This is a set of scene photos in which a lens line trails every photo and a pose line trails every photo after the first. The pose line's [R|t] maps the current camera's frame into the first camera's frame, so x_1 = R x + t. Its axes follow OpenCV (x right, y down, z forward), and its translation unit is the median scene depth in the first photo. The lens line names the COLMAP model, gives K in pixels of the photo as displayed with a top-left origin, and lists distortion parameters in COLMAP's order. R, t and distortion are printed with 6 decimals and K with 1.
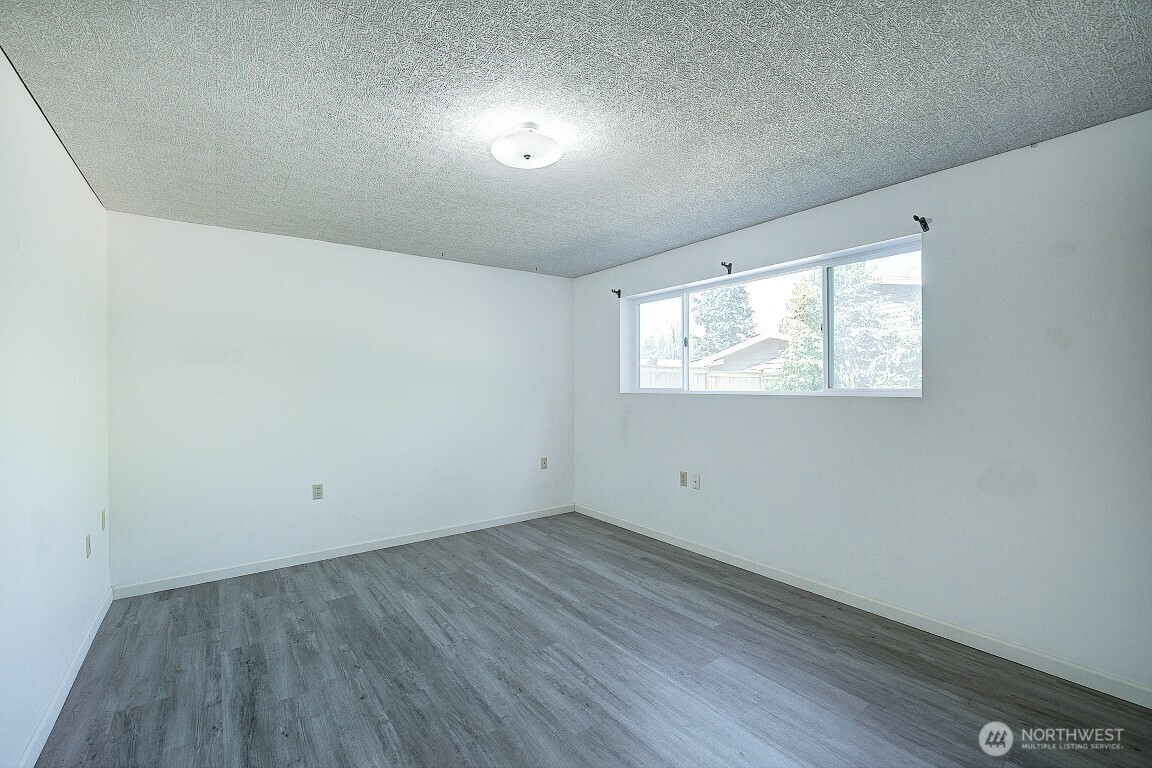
lens RADIAL K [[504.1, 0, 576.0], [0, 504.1, 384.0], [0, 0, 1]] dist [-0.014406, 0.000935]
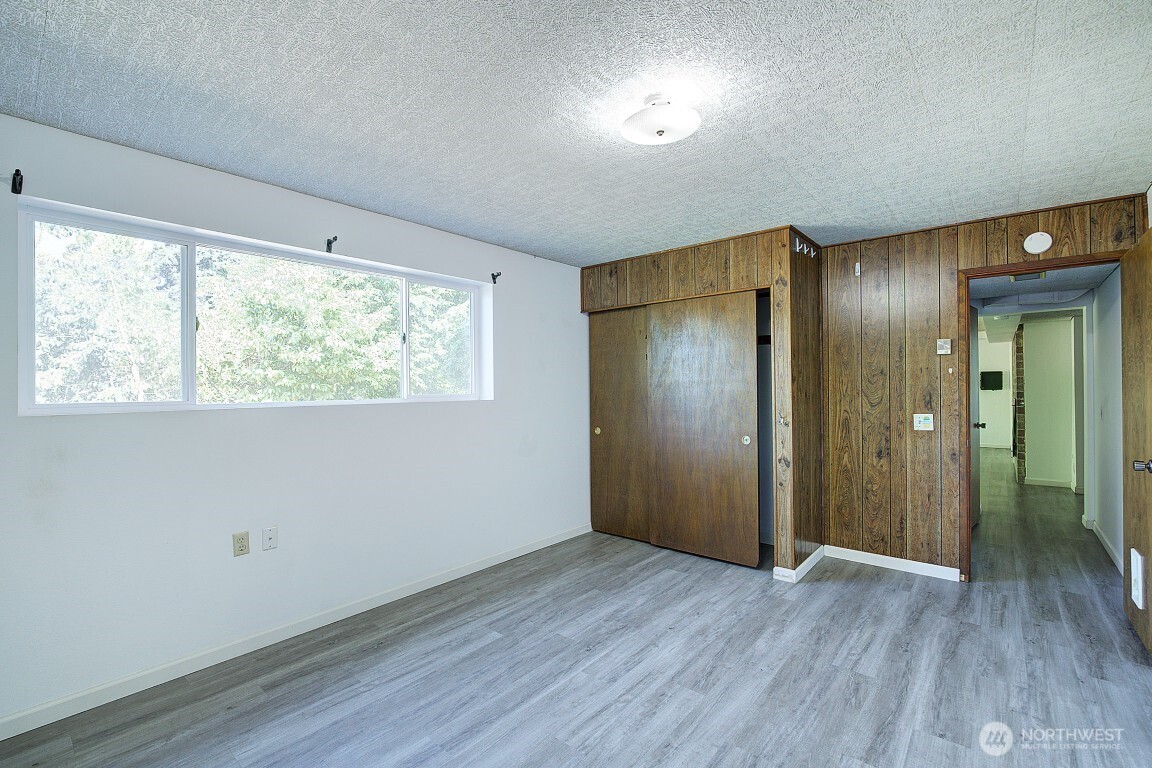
lens RADIAL K [[504.1, 0, 576.0], [0, 504.1, 384.0], [0, 0, 1]] dist [-0.014406, 0.000935]
pose [[-0.251401, 0.018623, 0.967704, -0.689169], [0.011284, 0.999803, -0.016309, 0.004833], [-0.967817, 0.006820, -0.251562, 1.032976]]
